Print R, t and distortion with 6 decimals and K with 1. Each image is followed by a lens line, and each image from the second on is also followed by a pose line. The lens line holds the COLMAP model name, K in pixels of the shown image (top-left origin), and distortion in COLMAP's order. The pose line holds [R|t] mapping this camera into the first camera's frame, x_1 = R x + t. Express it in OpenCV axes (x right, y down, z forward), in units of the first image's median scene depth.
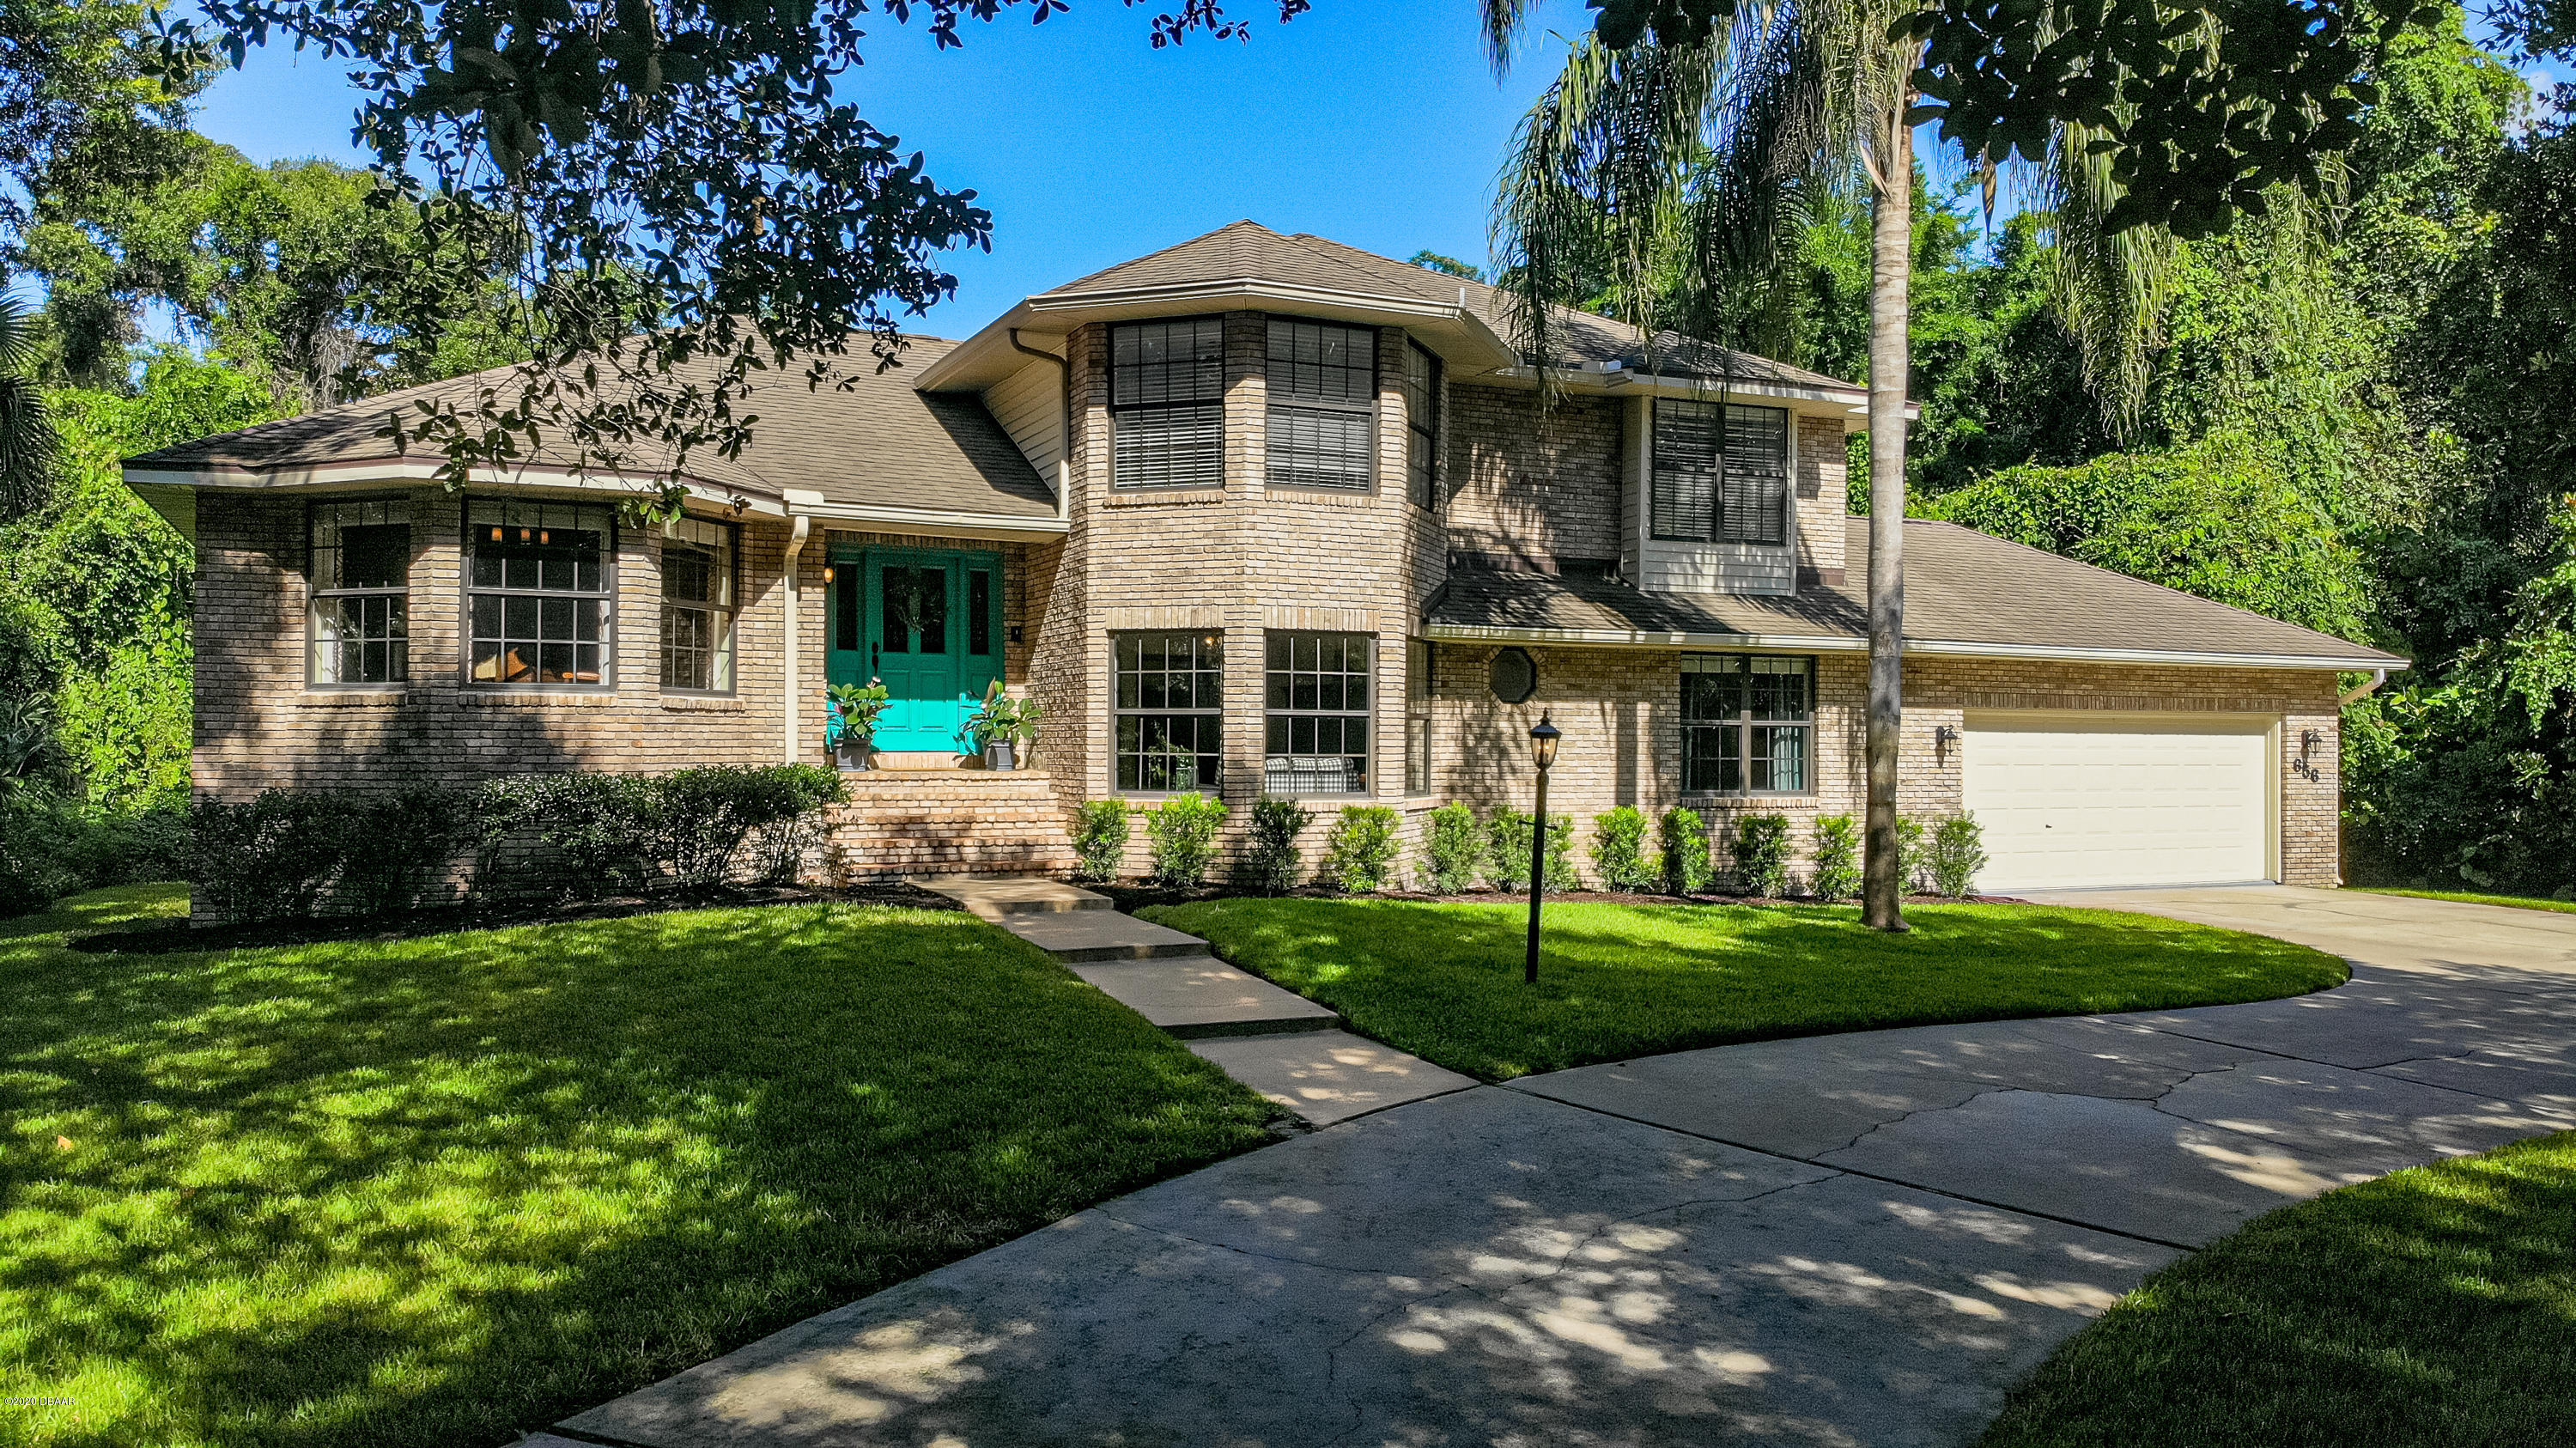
lens RADIAL K [[1784.1, 0, 1371.5], [0, 1784.1, 812.3], [0, 0, 1]] dist [0.035037, -0.032495]
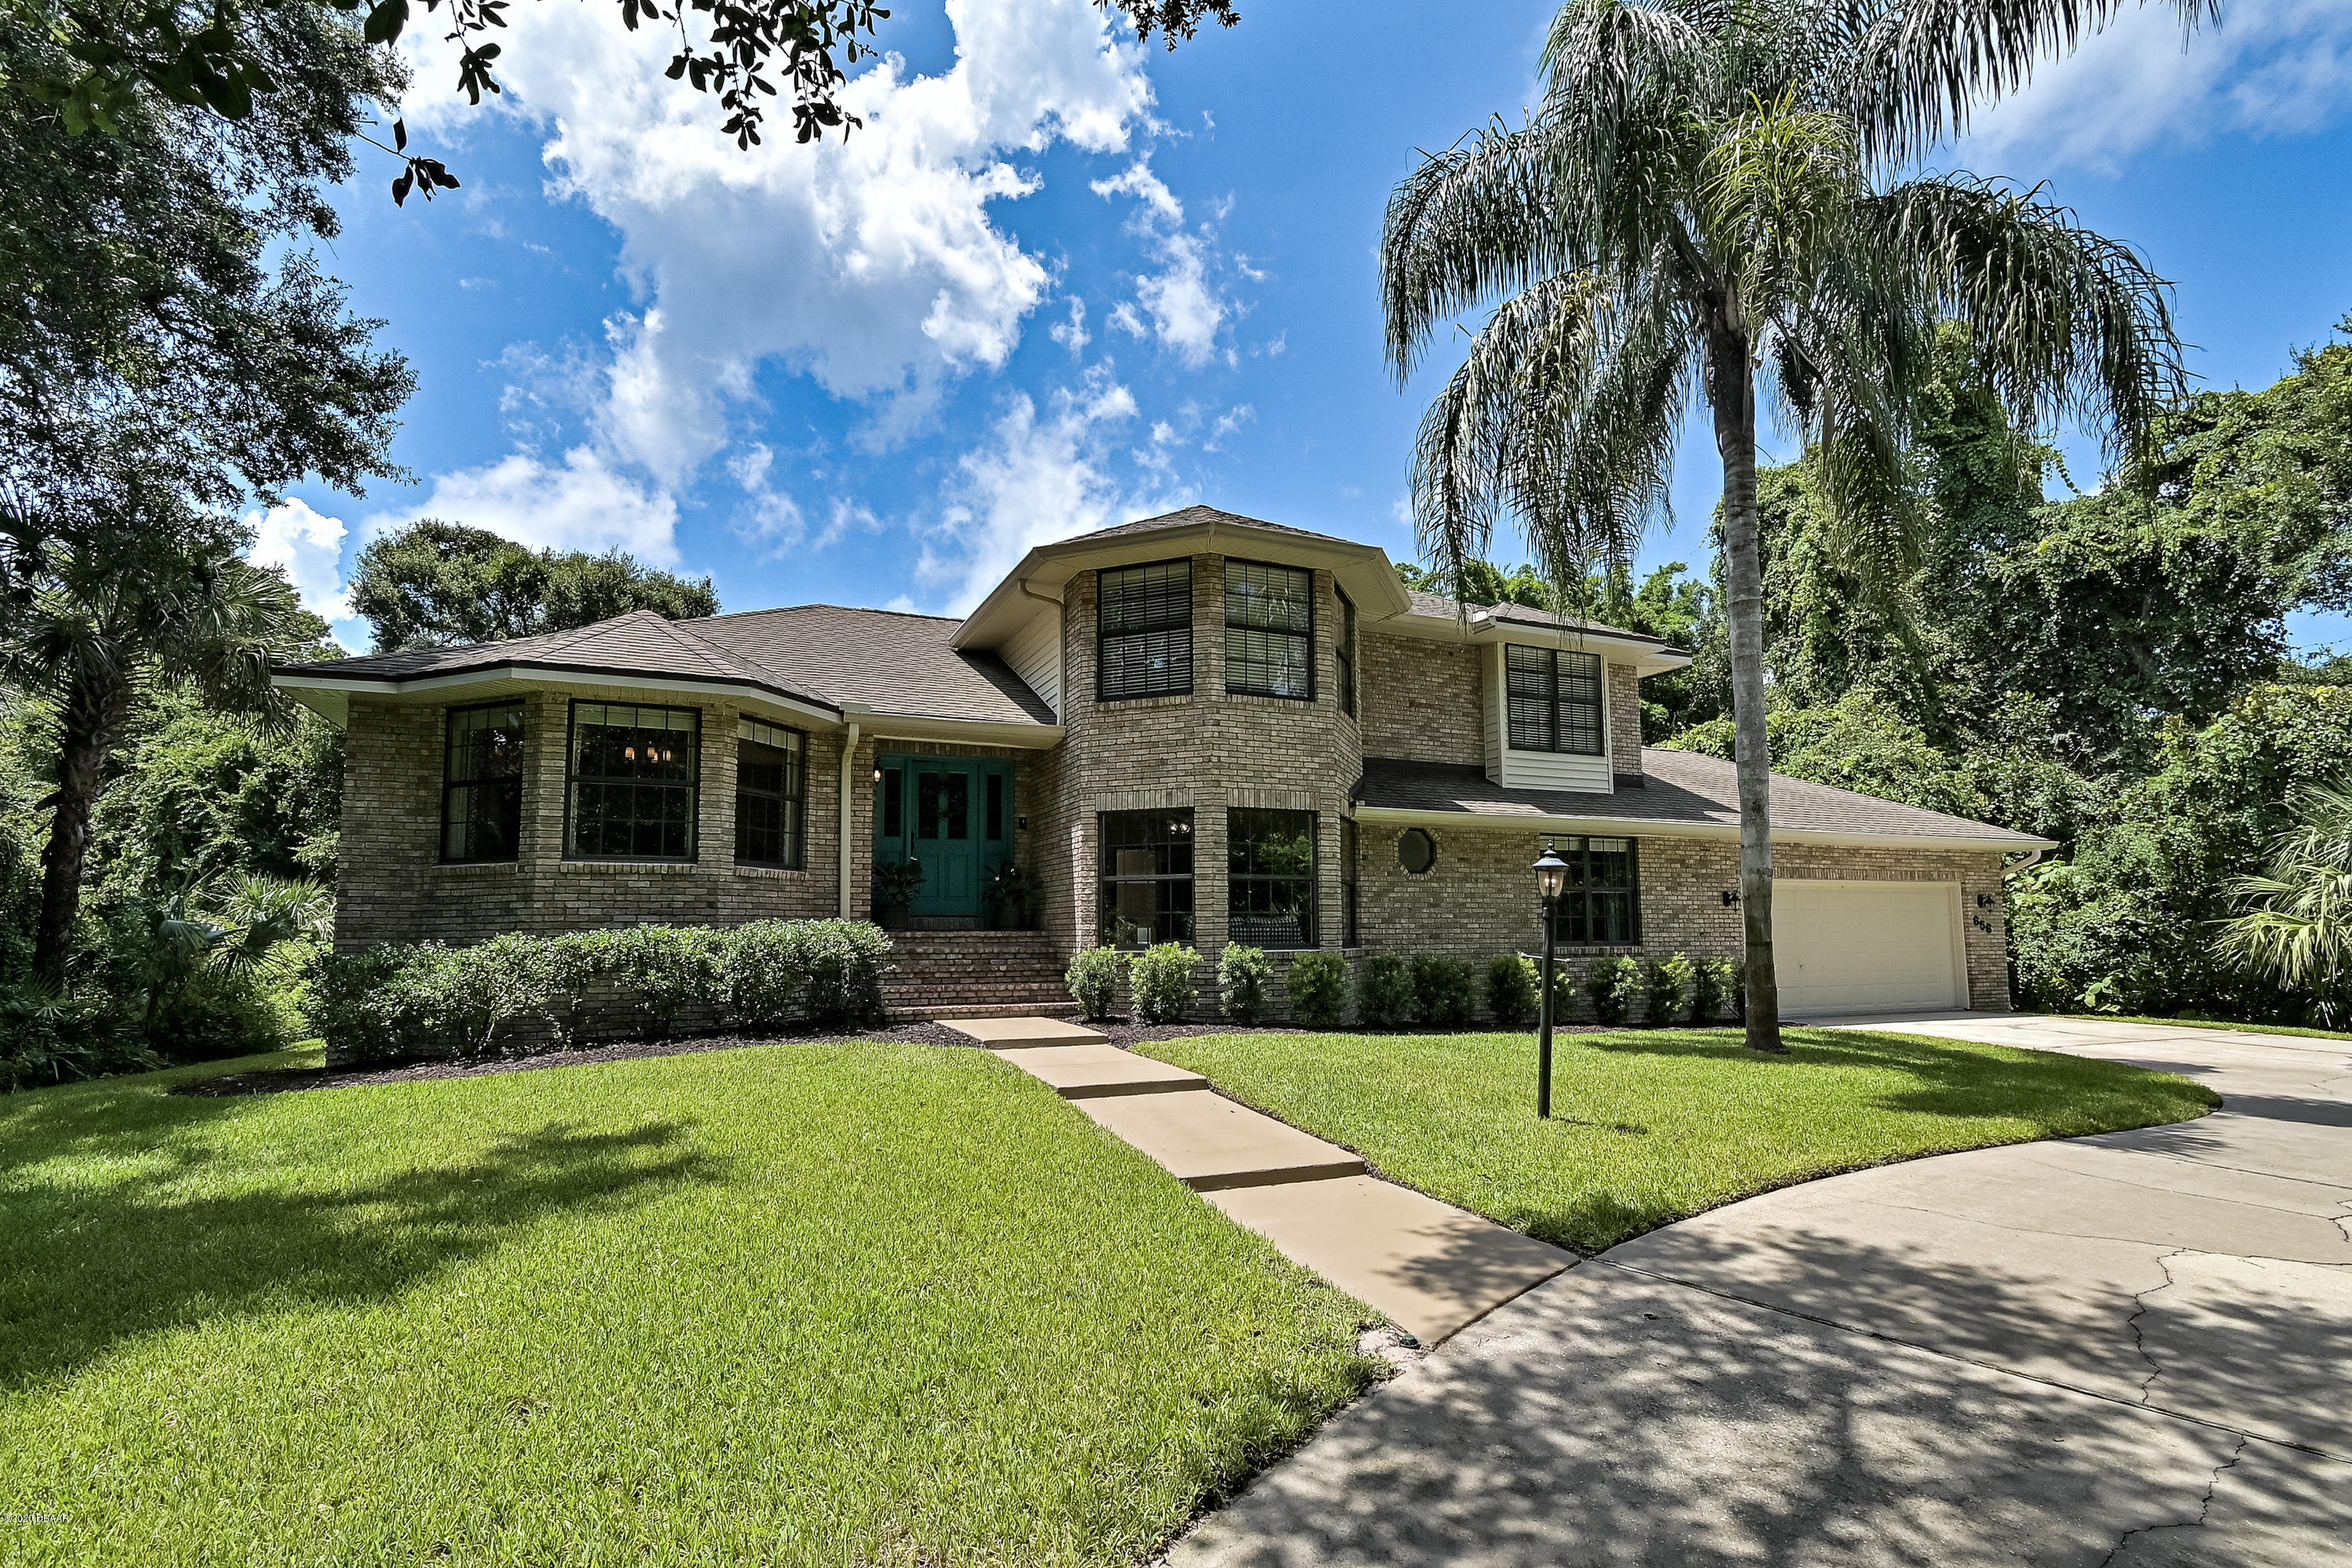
lens RADIAL K [[1052.9, 0, 1196.3], [0, 1052.9, 873.6], [0, 0, 1]] dist [0.003331, -0.002845]
pose [[0.999323, -0.016163, -0.033035, -0.054471], [0.012936, 0.995330, -0.095657, 0.009182], [0.034427, 0.095164, 0.994866, 0.272457]]
